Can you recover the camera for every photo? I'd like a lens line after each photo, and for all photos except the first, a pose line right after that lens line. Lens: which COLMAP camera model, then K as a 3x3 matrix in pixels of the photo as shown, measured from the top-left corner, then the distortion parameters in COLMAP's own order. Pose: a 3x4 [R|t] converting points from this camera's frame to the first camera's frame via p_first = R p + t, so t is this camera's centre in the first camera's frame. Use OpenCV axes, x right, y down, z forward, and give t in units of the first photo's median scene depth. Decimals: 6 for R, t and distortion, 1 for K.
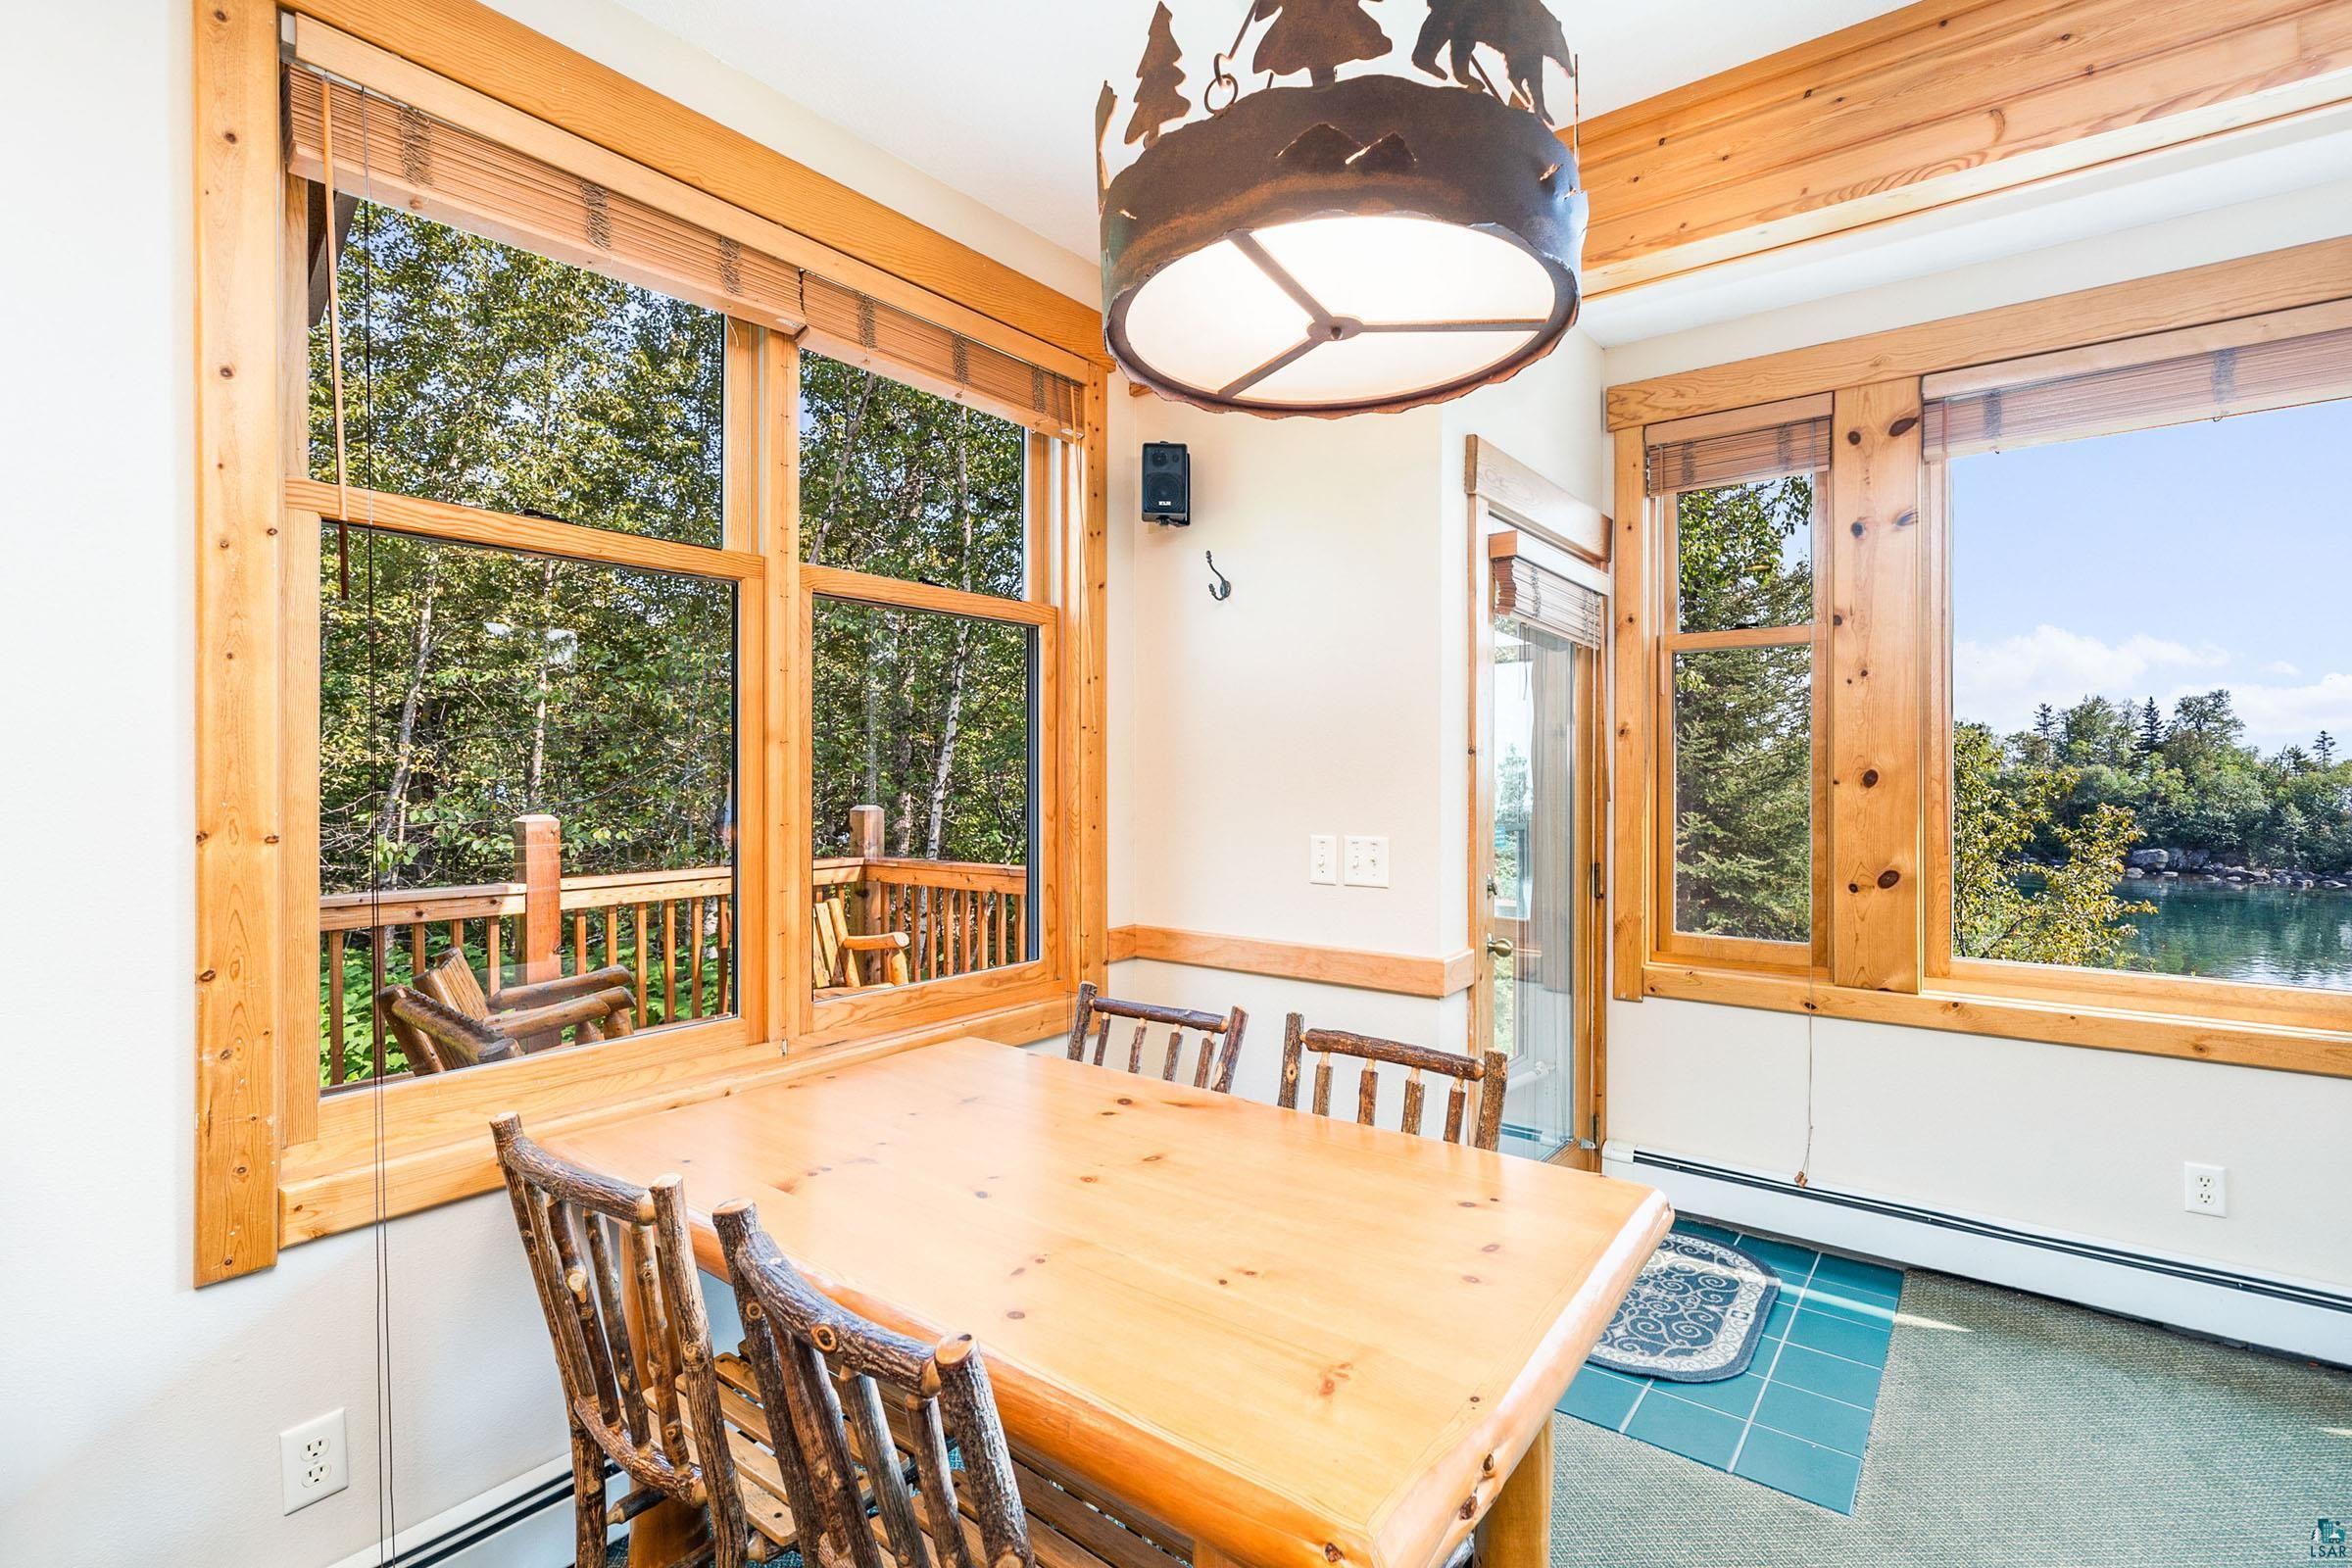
lens RADIAL K [[1072.7, 0, 1200.9], [0, 1072.7, 774.6], [0, 0, 1]] dist [-0.002622, 0.000303]
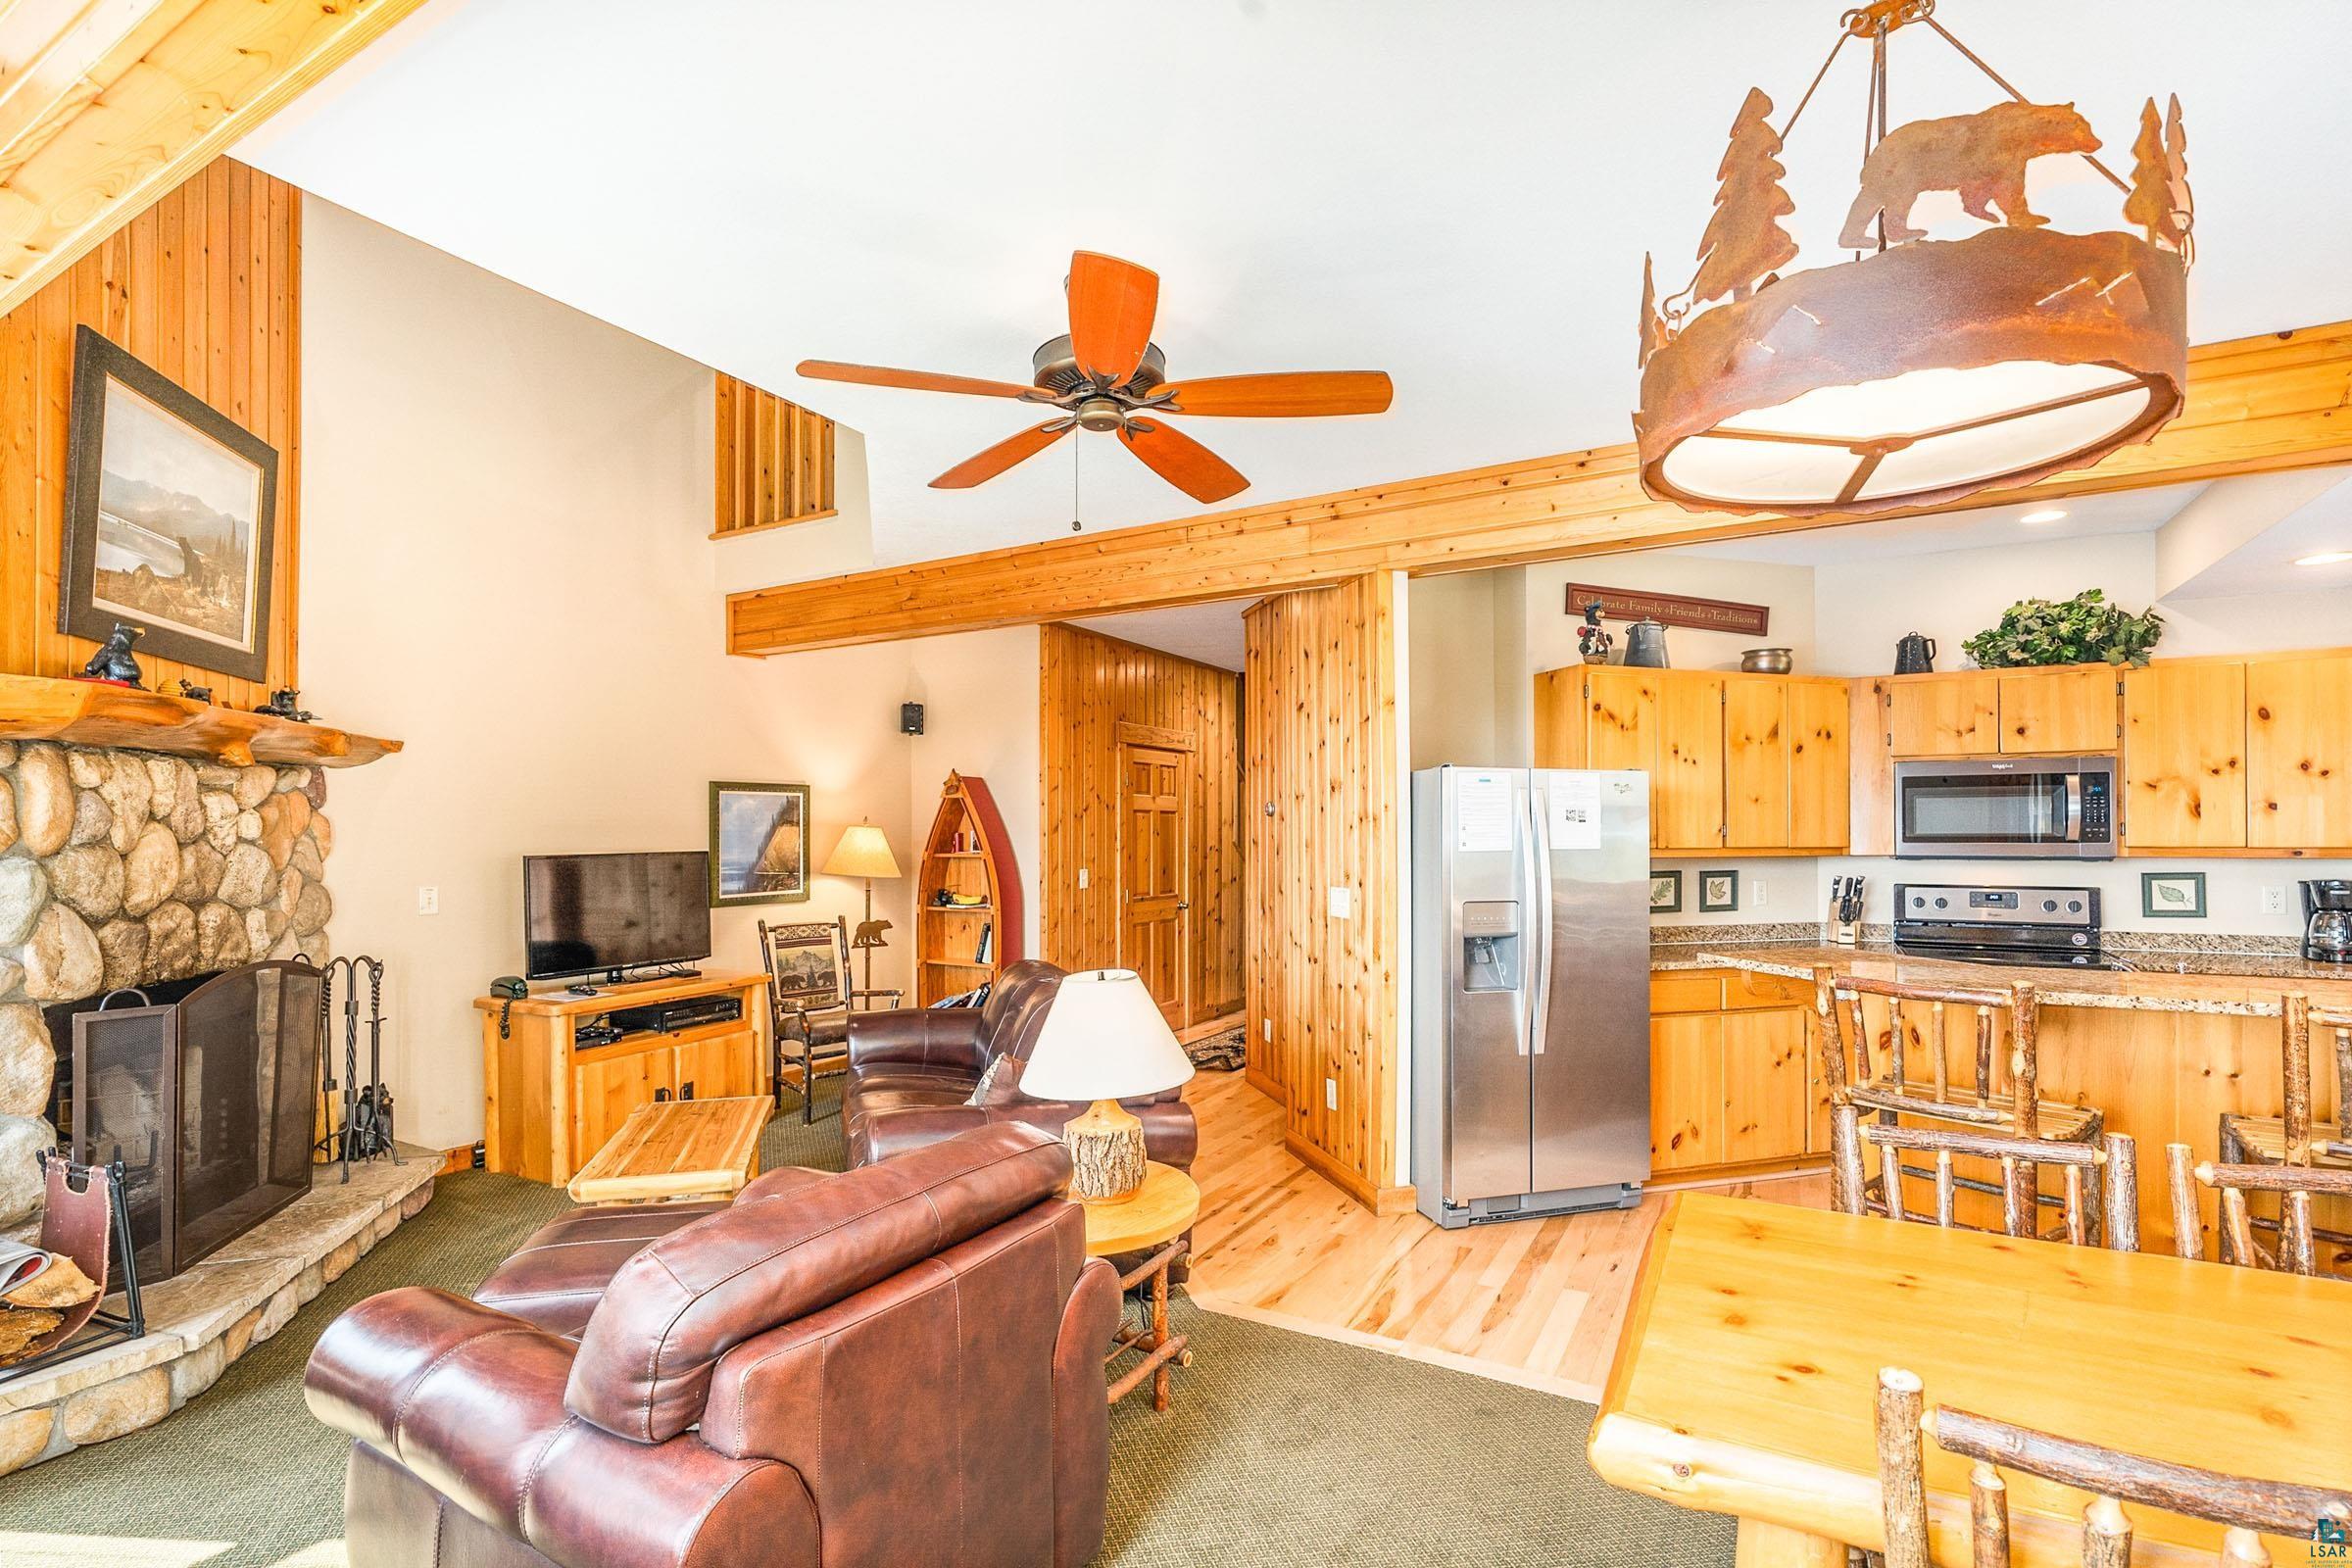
lens RADIAL K [[1072.5, 0, 1181.0], [0, 1072.5, 829.2], [0, 0, 1]] dist [0.001378, 0.000336]
pose [[-0.992055, 0.001022, -0.125799, 0.386597], [0.001119, 0.999999, -0.000699, -0.019580], [0.125798, -0.000834, -0.992055, 0.805184]]
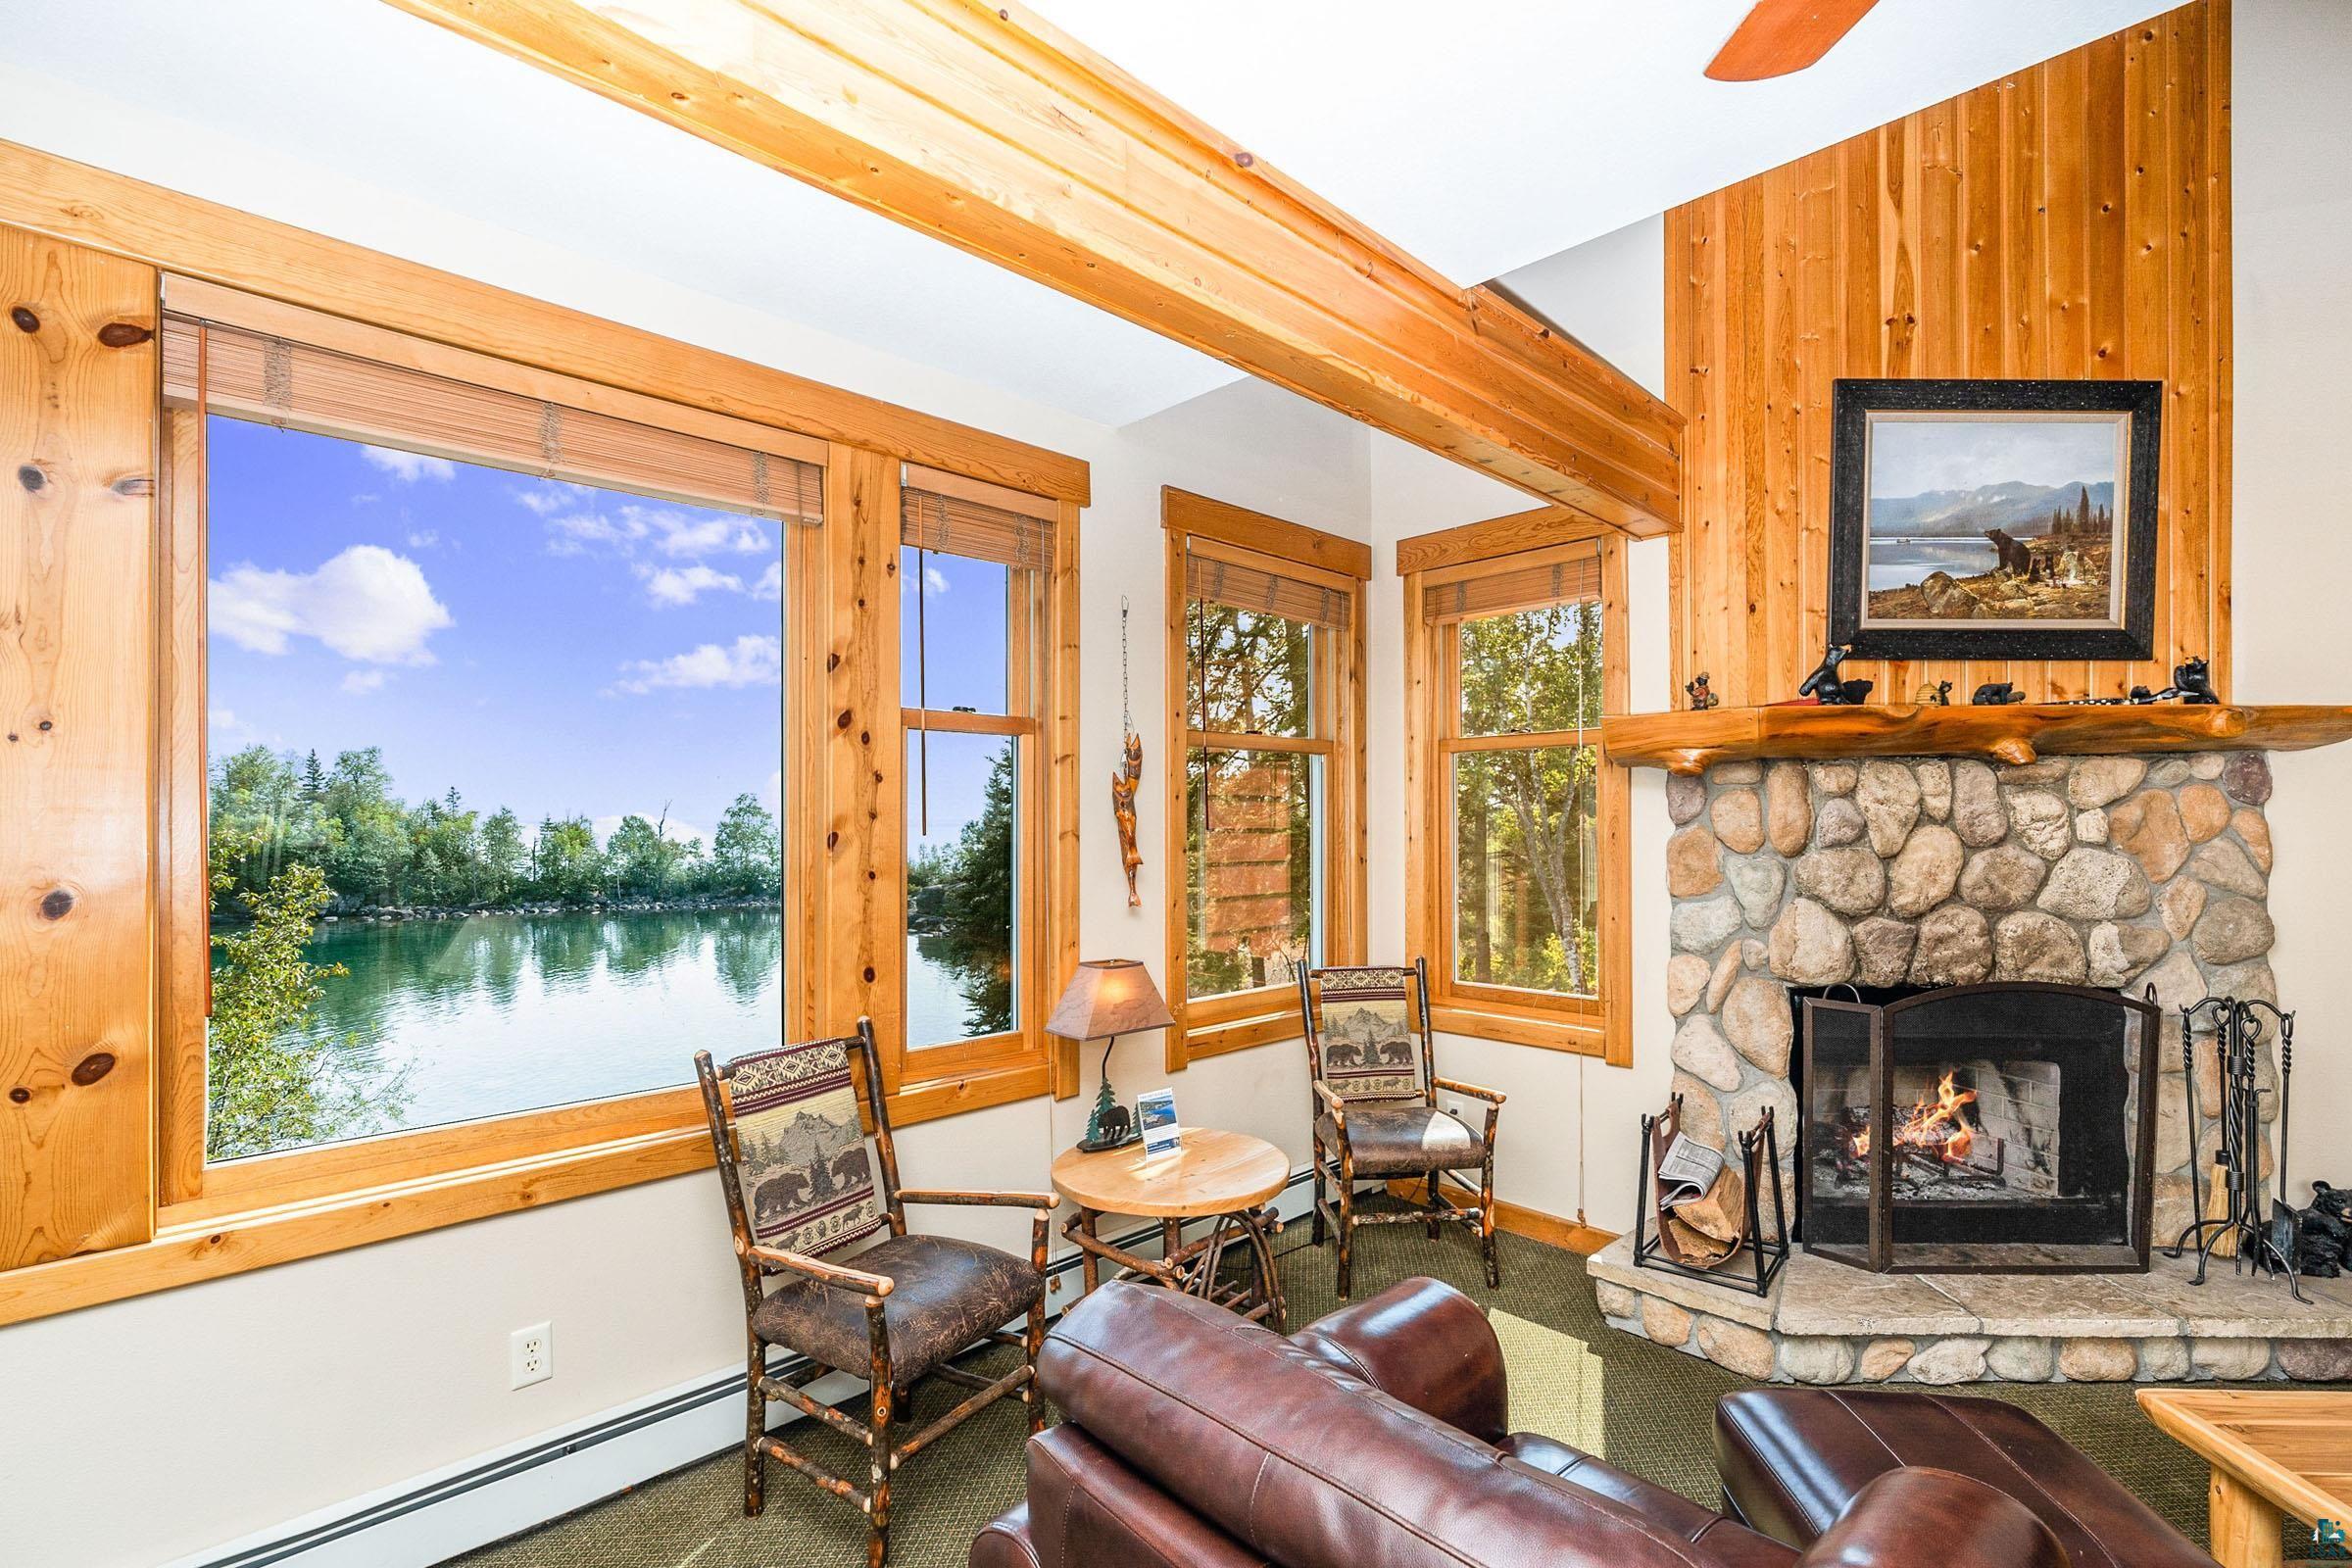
lens RADIAL K [[1064.9, 0, 1186.5], [0, 1064.9, 813.3], [0, 0, 1]] dist [-0.005552, 0.000540]
pose [[0.153609, 0.004911, 0.988119, 0.125565], [0.004065, 0.999976, -0.005602, -0.036265], [-0.988123, 0.004877, 0.153586, 0.259563]]
